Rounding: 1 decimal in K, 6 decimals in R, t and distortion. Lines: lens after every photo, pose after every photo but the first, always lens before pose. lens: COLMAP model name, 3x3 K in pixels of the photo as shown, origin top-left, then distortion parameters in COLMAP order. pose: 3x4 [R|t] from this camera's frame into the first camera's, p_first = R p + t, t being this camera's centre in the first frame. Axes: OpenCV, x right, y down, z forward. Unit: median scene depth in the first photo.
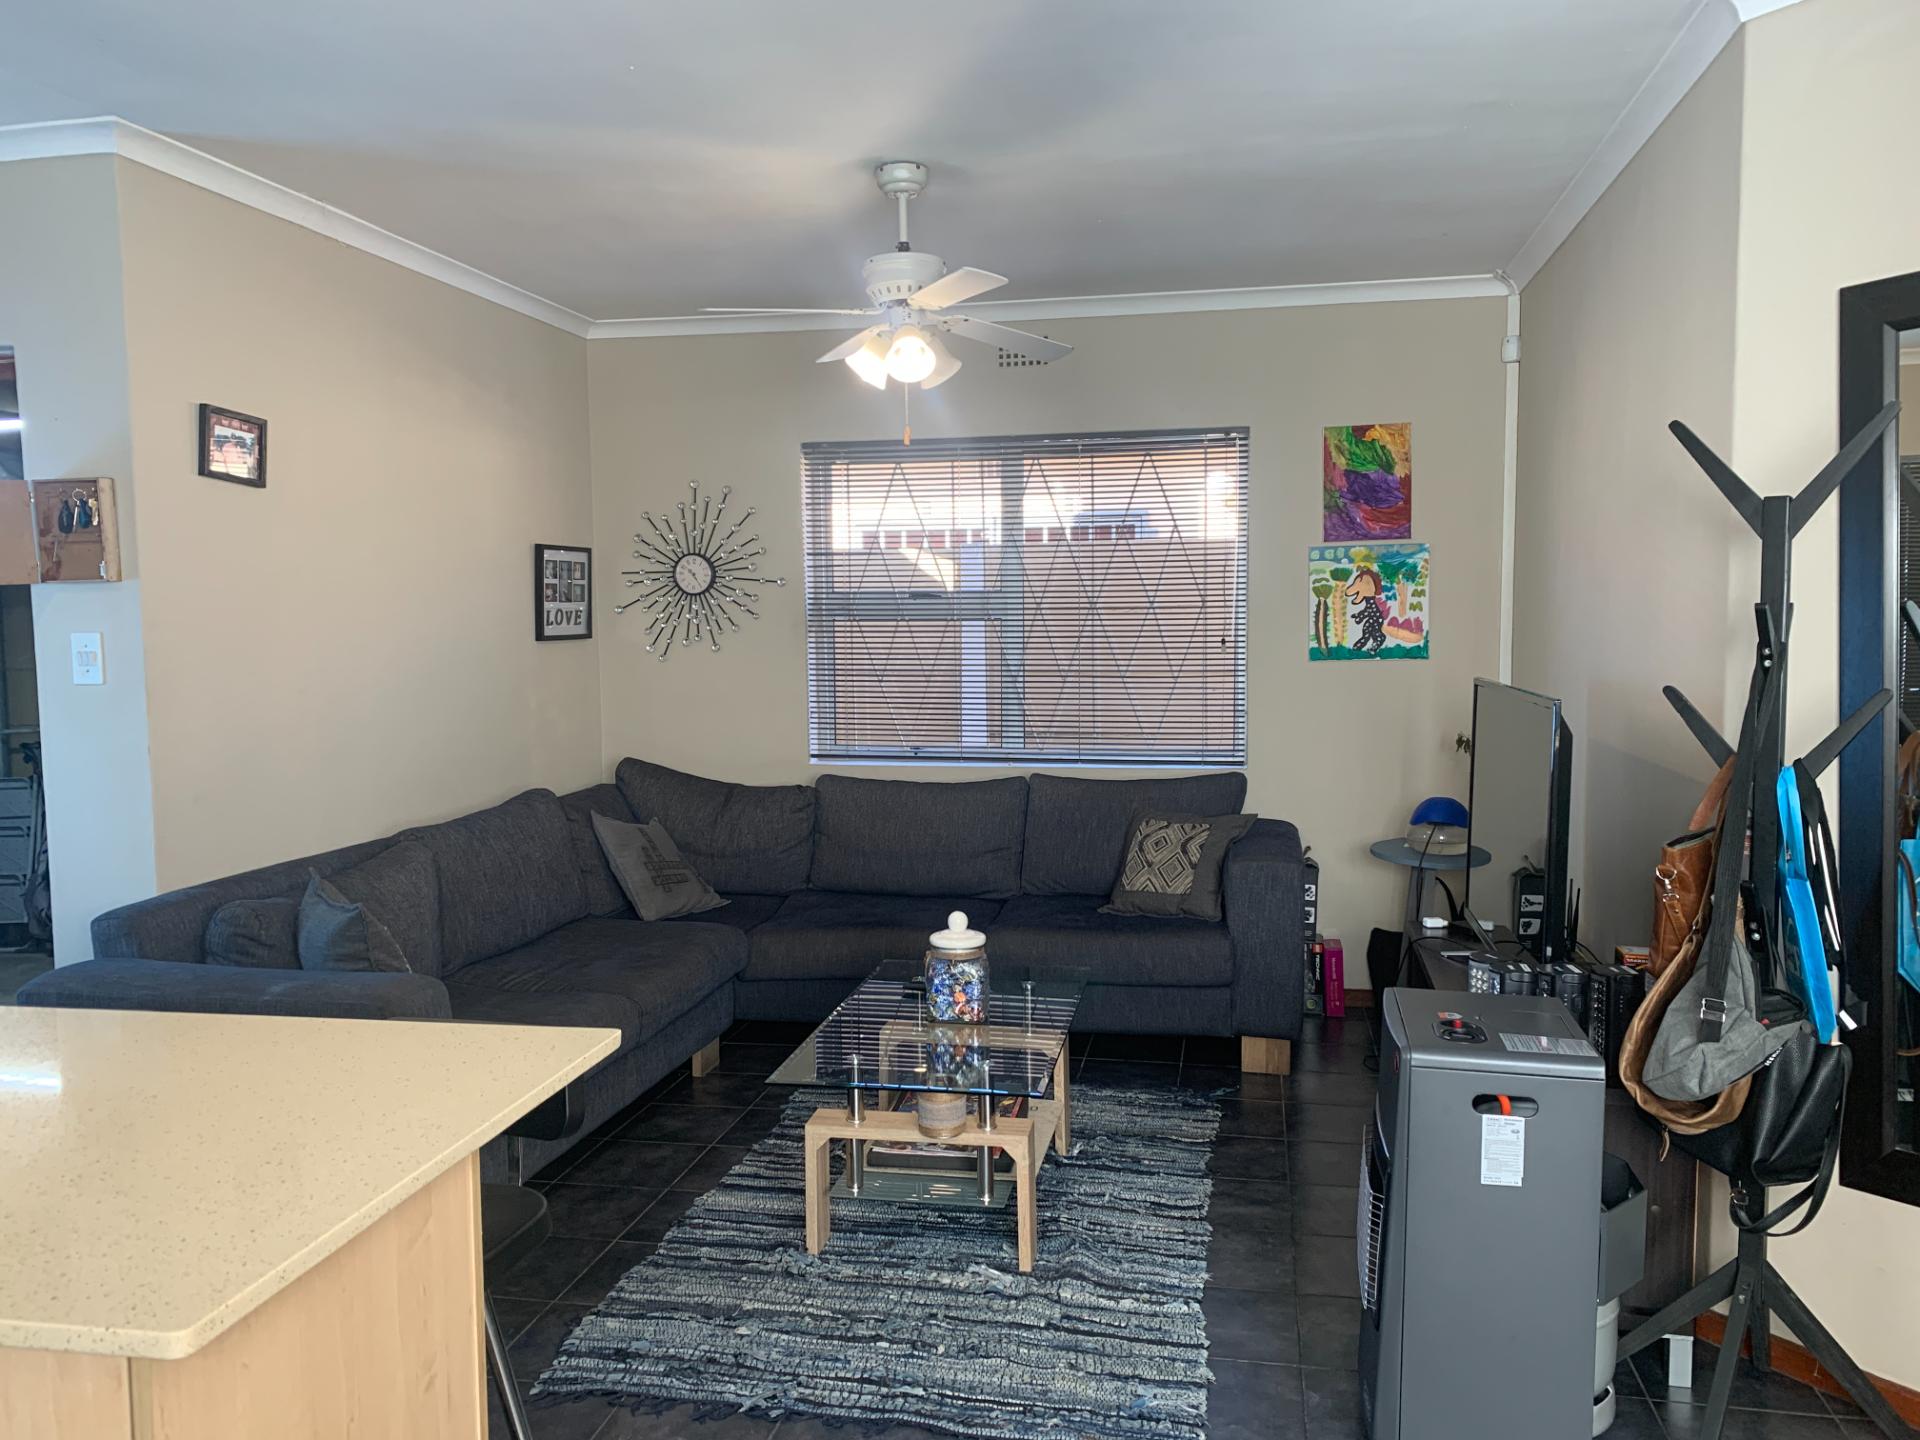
lens RADIAL K [[1466.6, 0, 928.3], [0, 1466.6, 724.7], [0, 0, 1]] dist [0.052388, -0.055322]
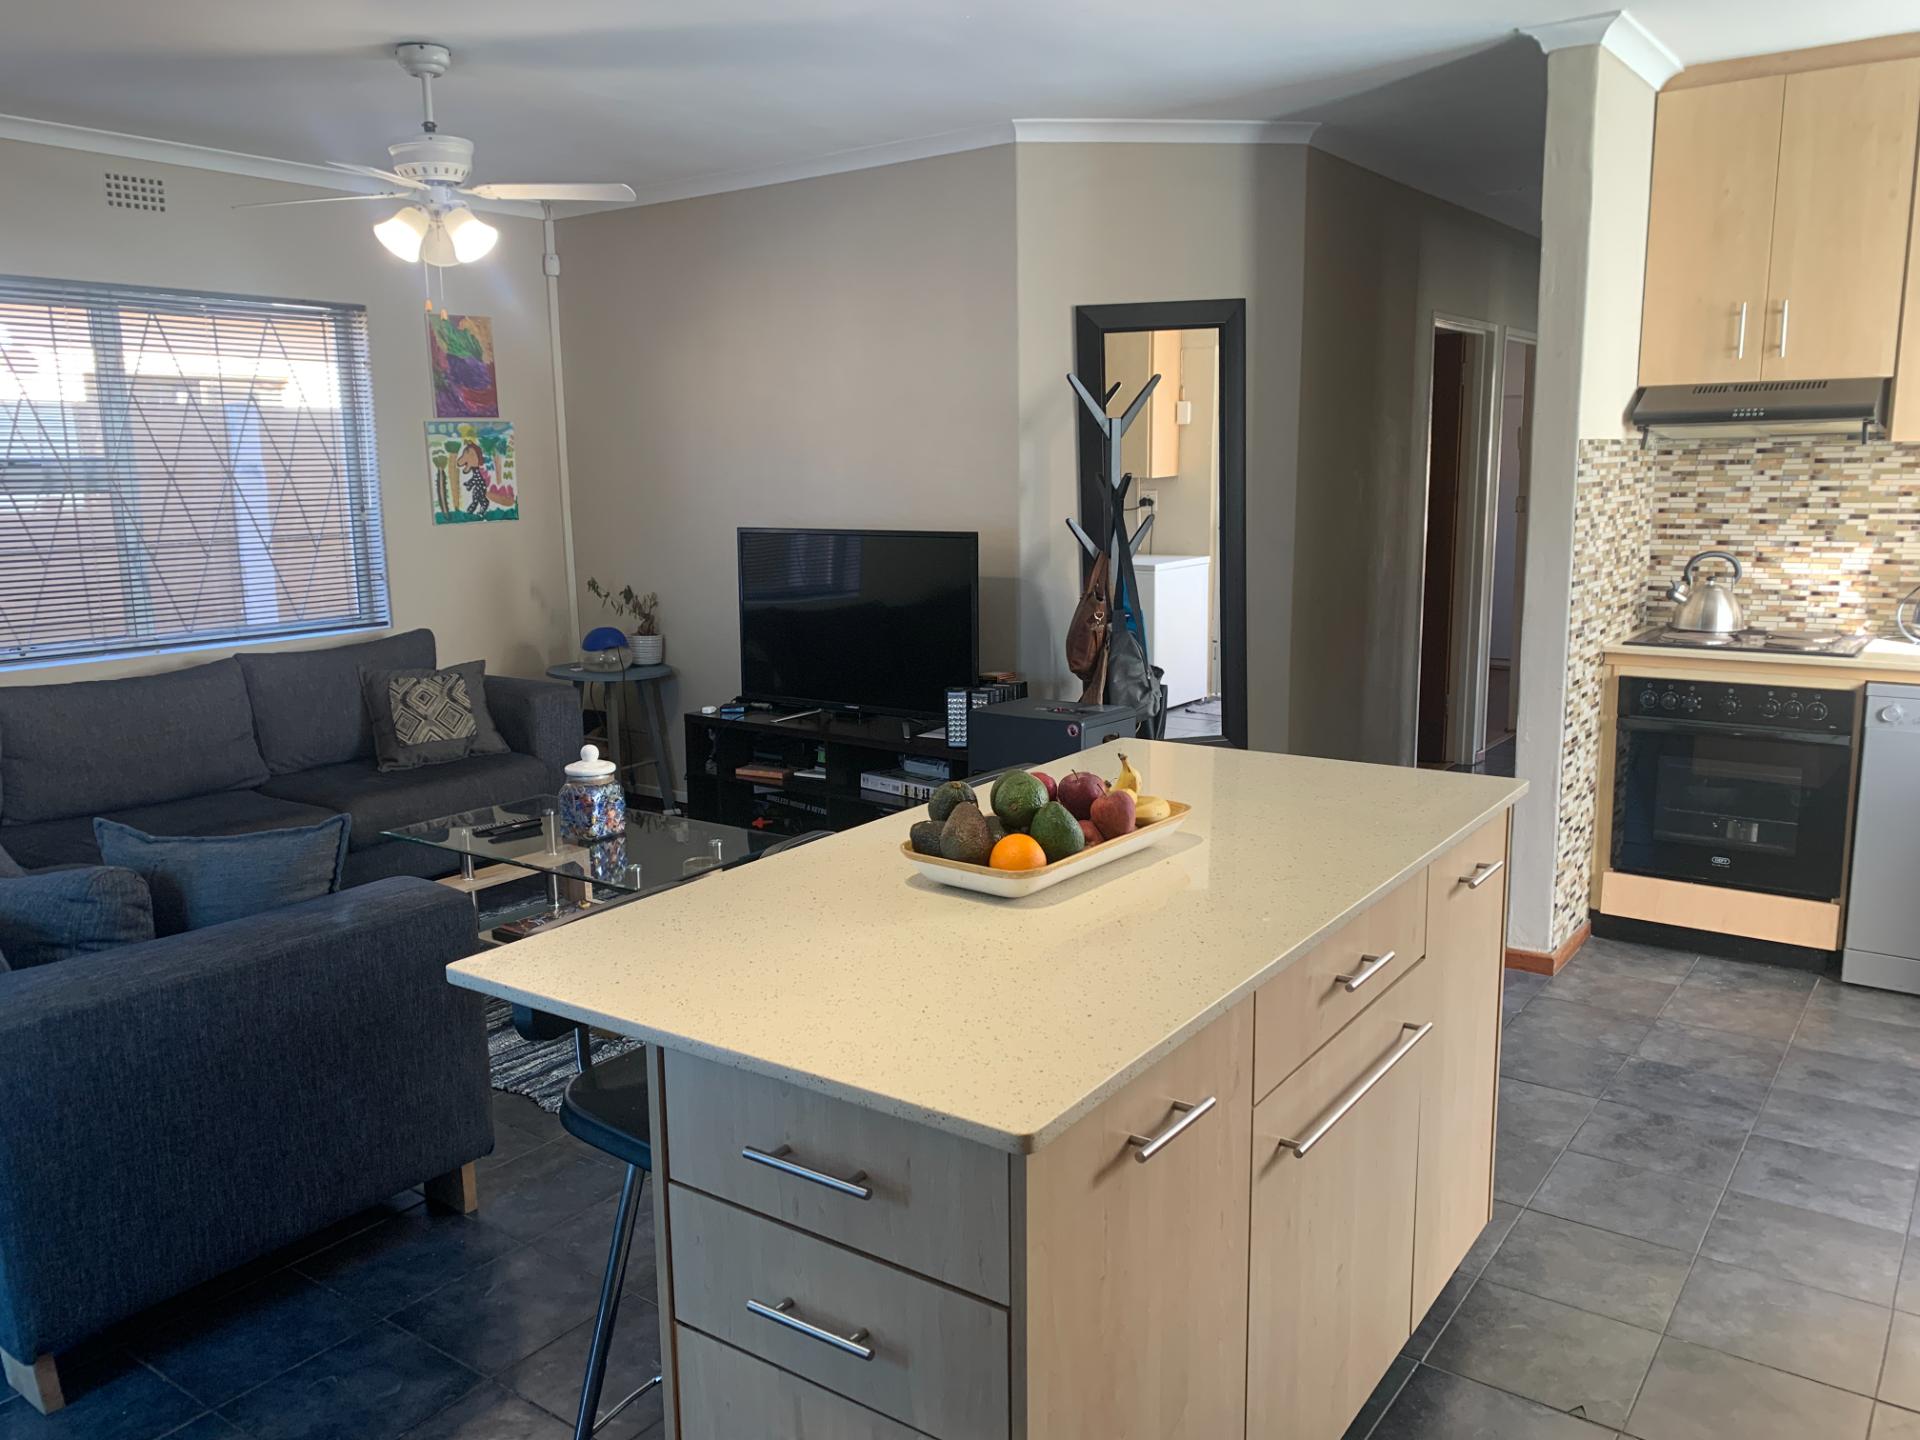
lens RADIAL K [[1466.6, 0, 943.3], [0, 1466.6, 713.8], [0, 0, 1]] dist [0.052388, -0.055322]
pose [[0.416391, -0.152483, 0.896308, -0.616103], [0.075449, 0.988231, 0.133070, -0.021879], [-0.906050, 0.012216, 0.422995, 0.178718]]
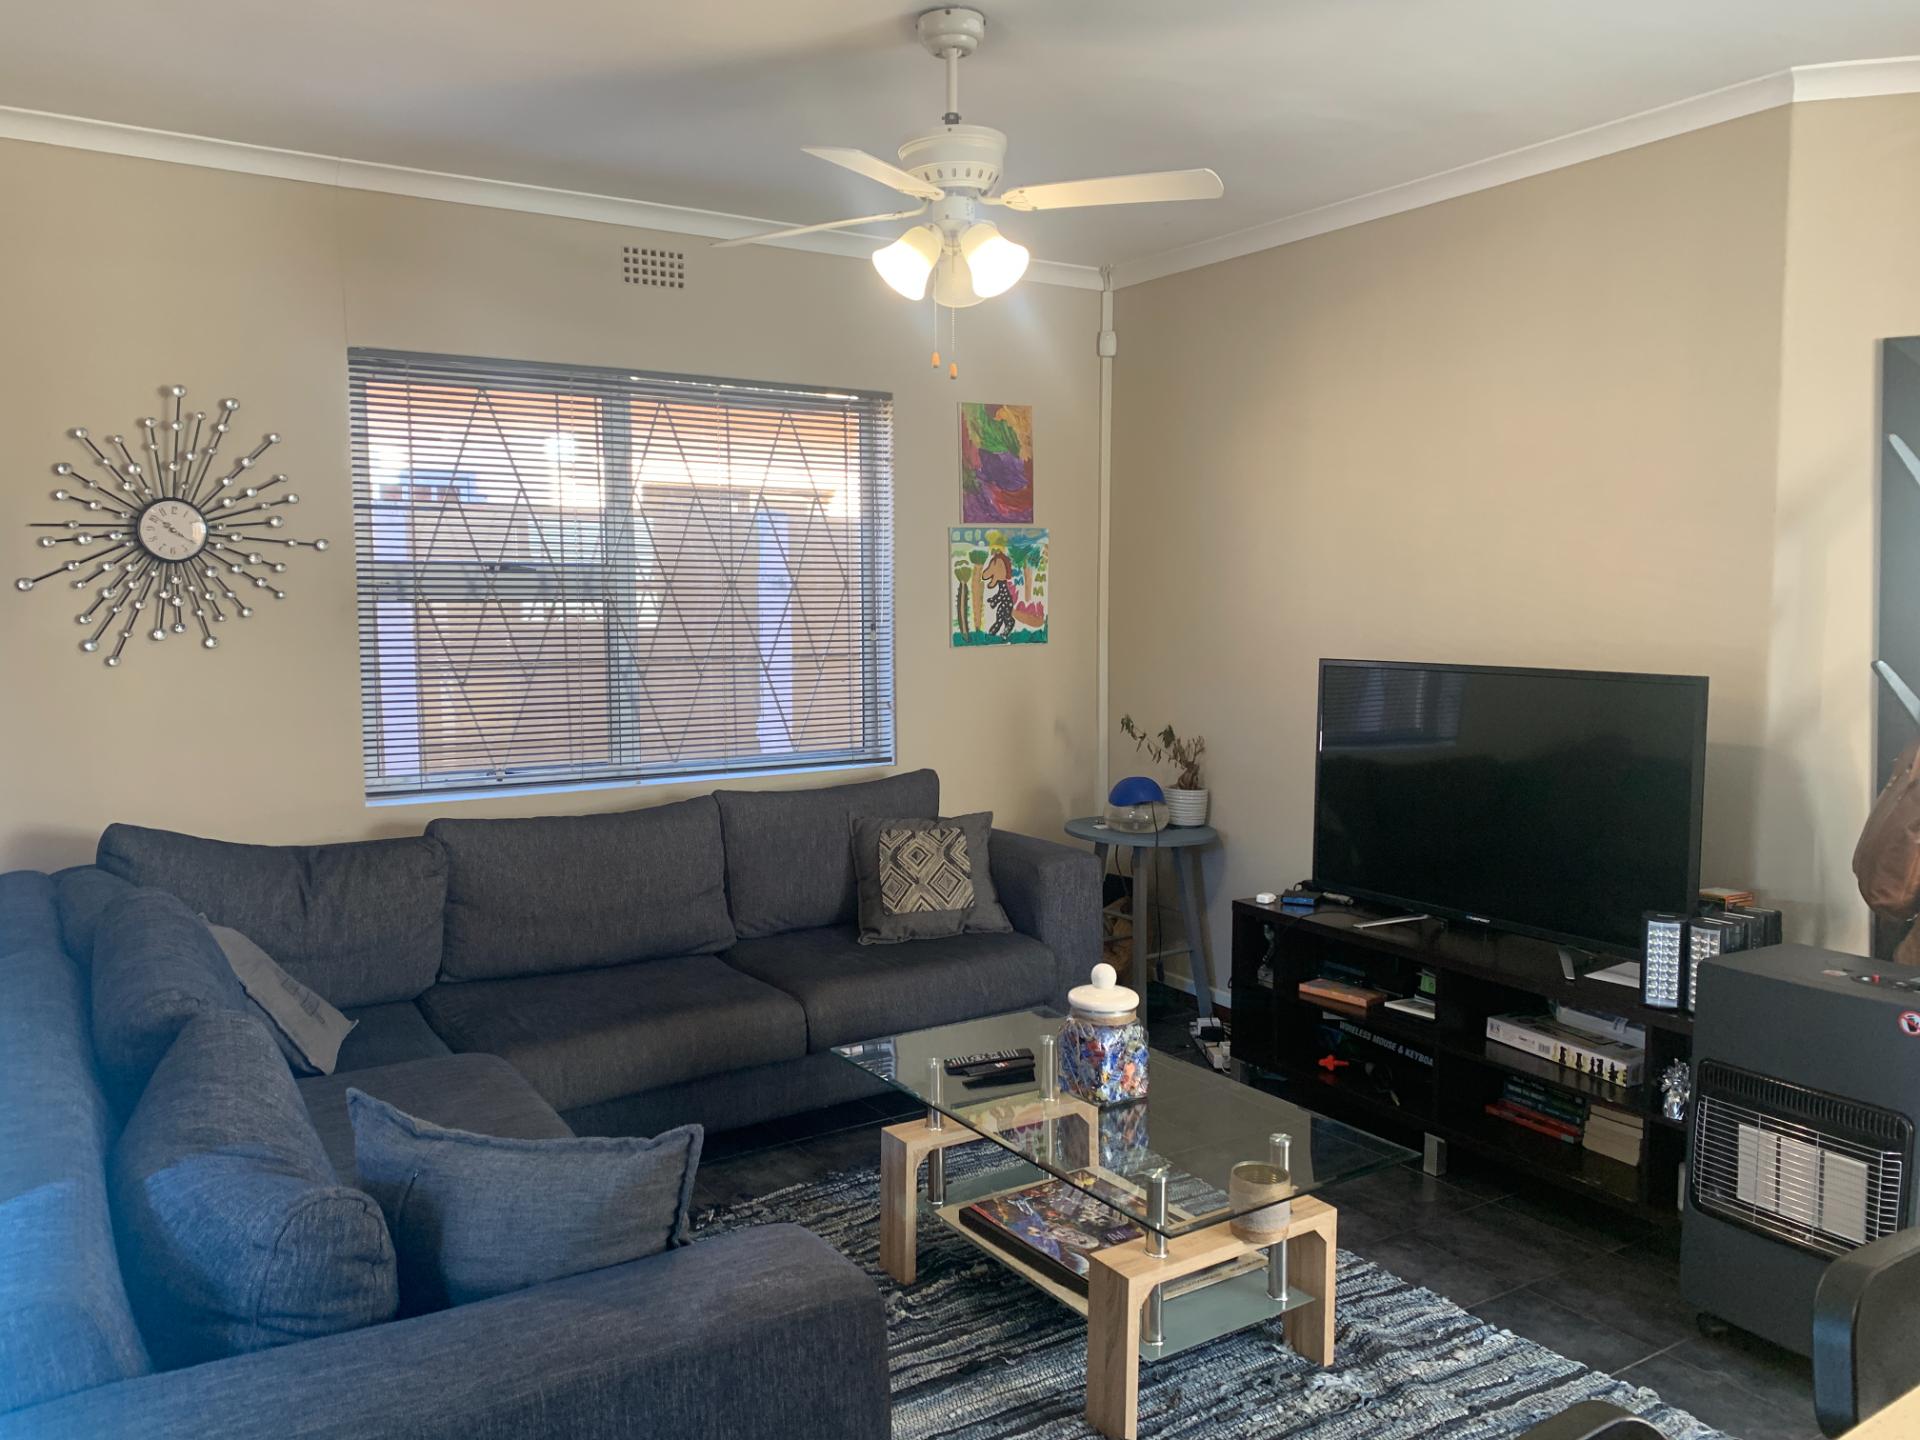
lens RADIAL K [[1466.6, 0, 946.2], [0, 1466.6, 715.4], [0, 0, 1]] dist [0.052388, -0.055322]
pose [[0.710997, -0.052556, 0.701228, -0.418377], [0.045205, 0.998557, 0.029005, -0.027060], [-0.701740, 0.011077, 0.712347, 0.329566]]
